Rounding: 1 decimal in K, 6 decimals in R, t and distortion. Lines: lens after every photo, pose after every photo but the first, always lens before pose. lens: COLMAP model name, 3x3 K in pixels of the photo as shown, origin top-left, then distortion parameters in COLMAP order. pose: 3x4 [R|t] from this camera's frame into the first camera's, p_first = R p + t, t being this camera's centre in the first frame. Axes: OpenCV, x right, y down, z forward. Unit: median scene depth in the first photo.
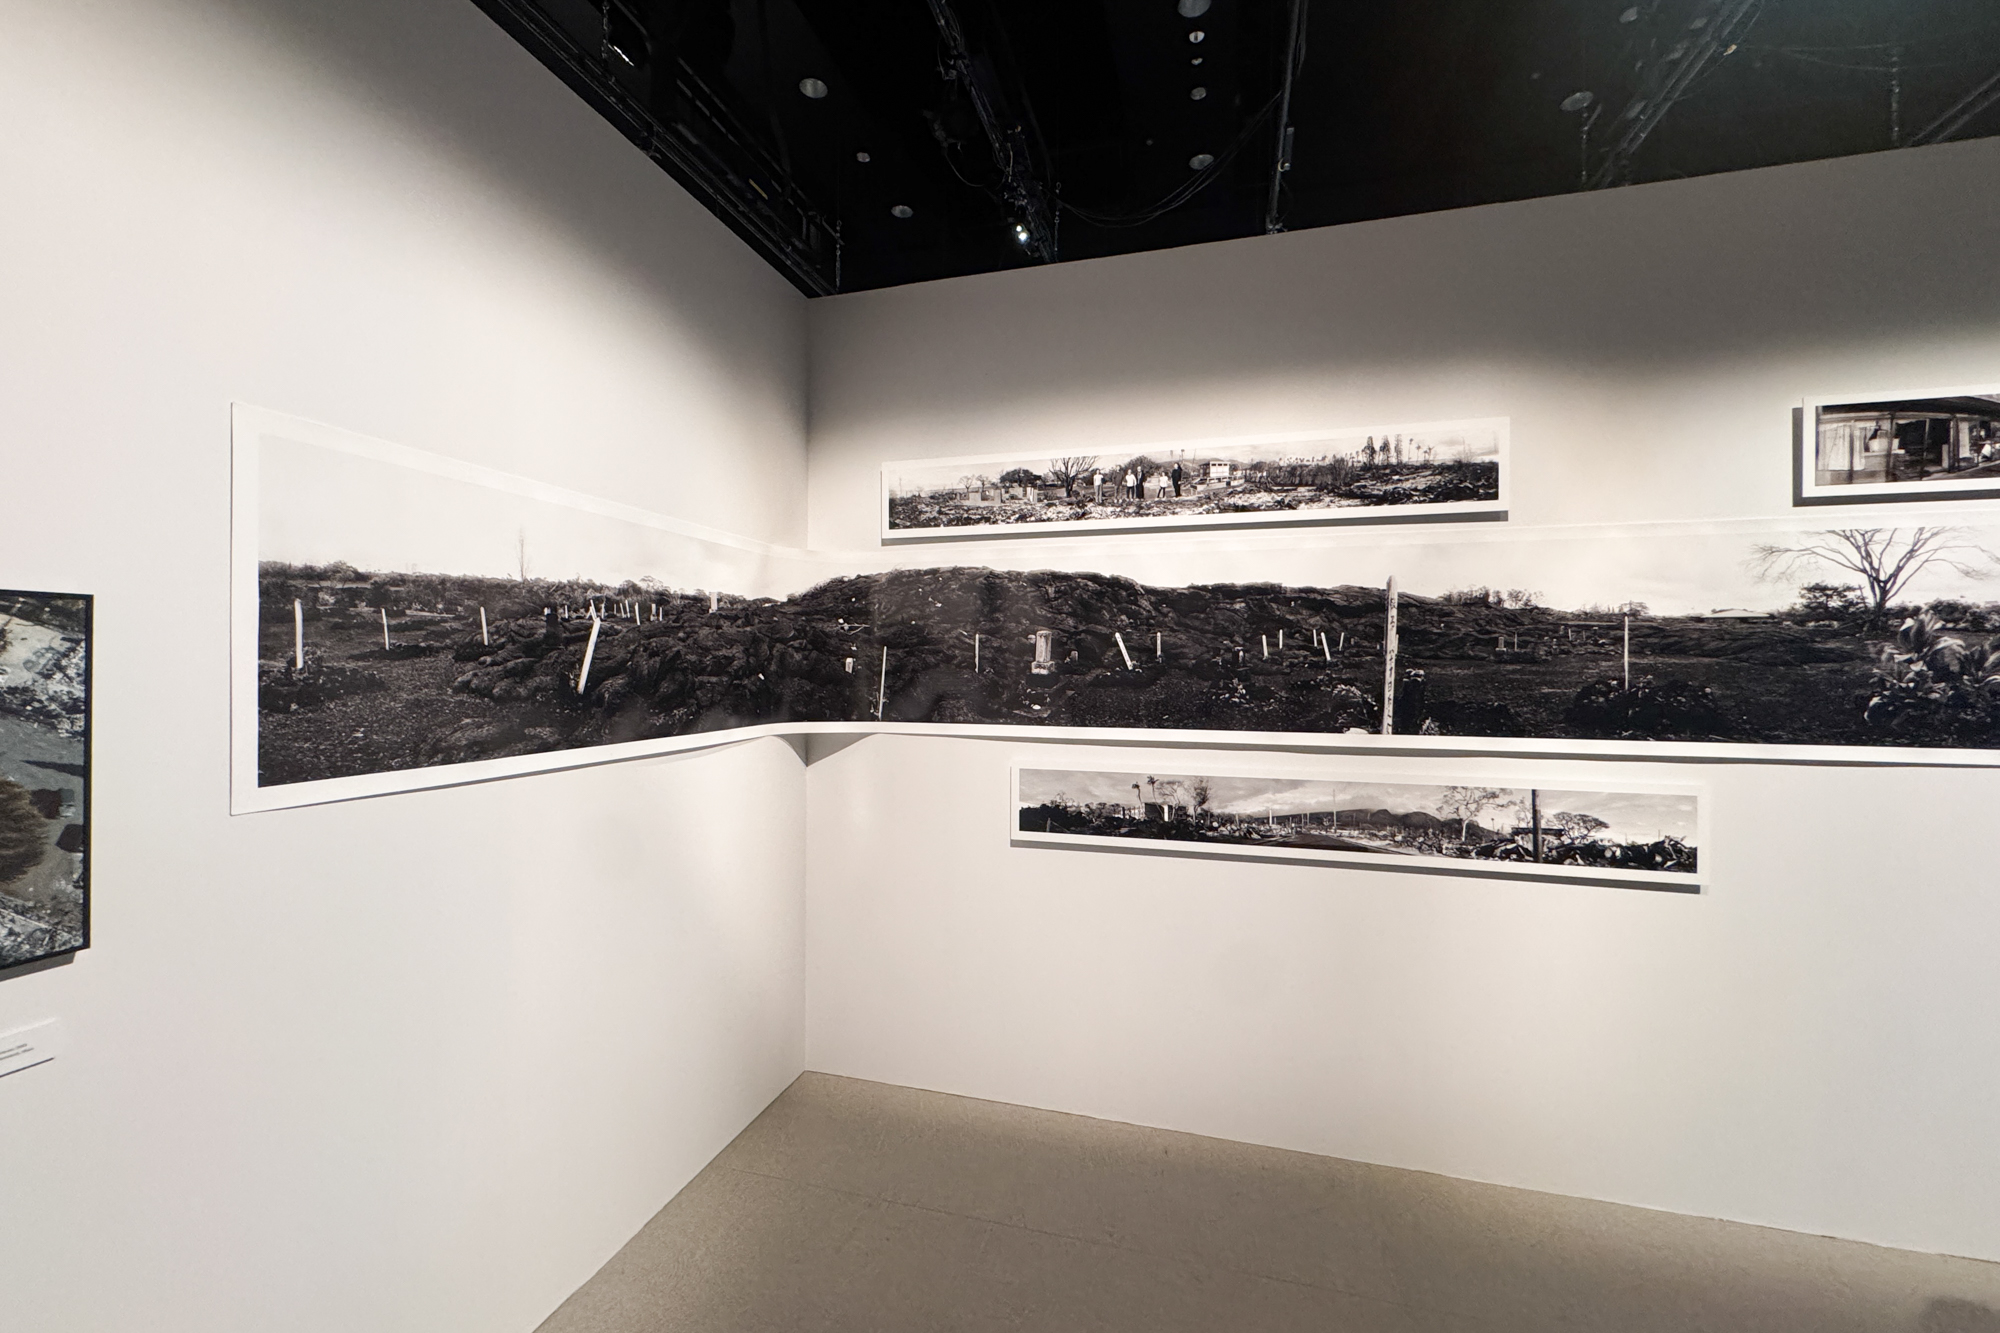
lens RADIAL K [[807.7, 0, 994.0], [0, 807.7, 665.3], [0, 0, 1]] dist [-0.011019, 0.003146]
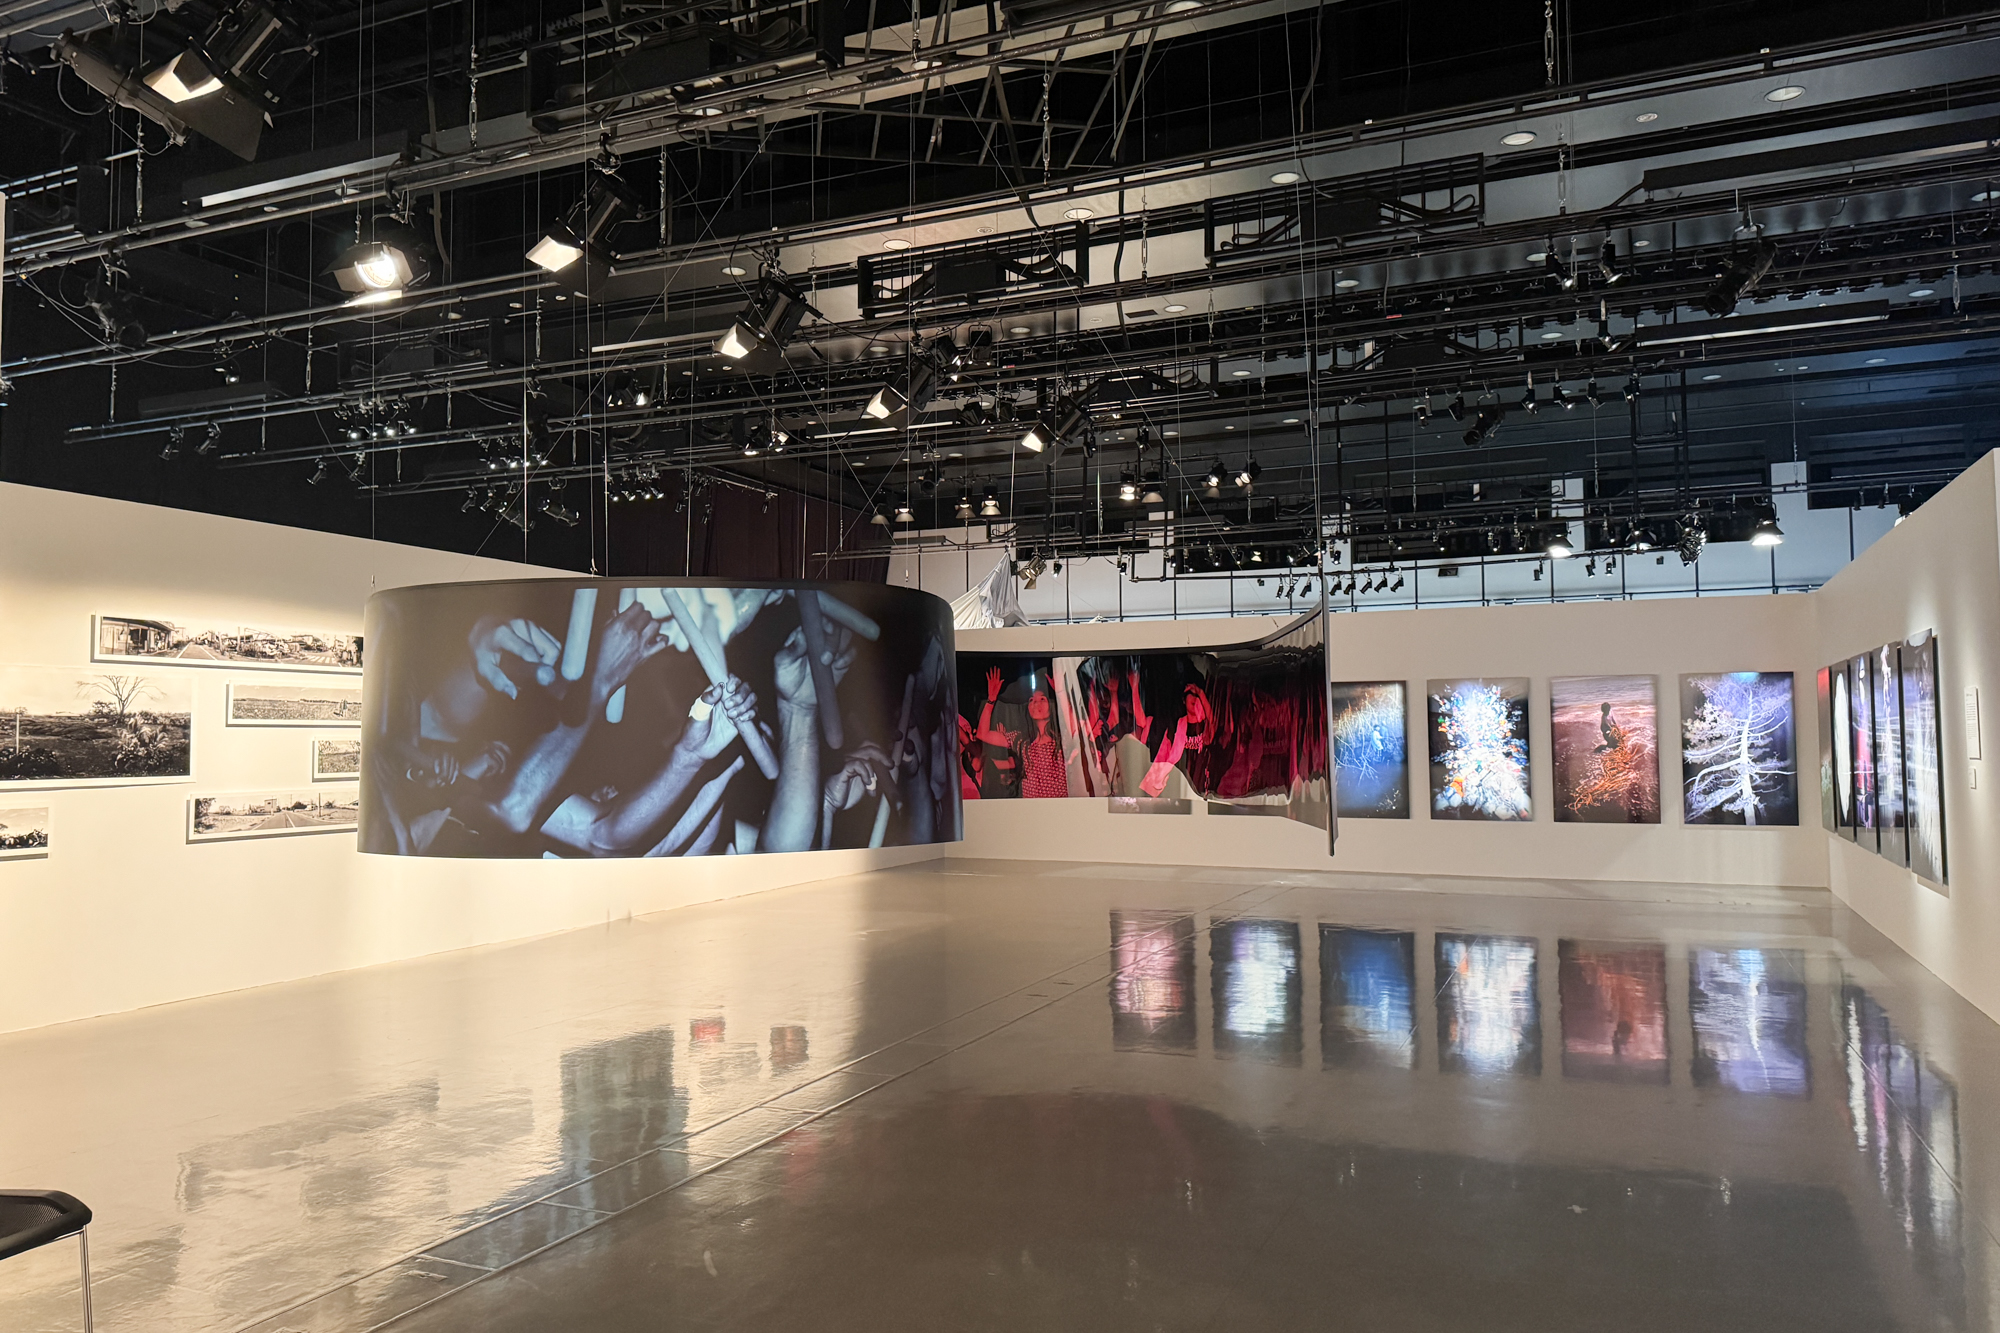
lens RADIAL K [[1419.4, 0, 996.4], [0, 1419.4, 667.8], [0, 0, 1]] dist [0.056612, -0.070793]
pose [[0.139704, 0.042084, 0.989299, -2.348250], [0.004512, 0.999059, -0.043137, -0.016099], [-0.990183, 0.010490, 0.139382, -1.836373]]
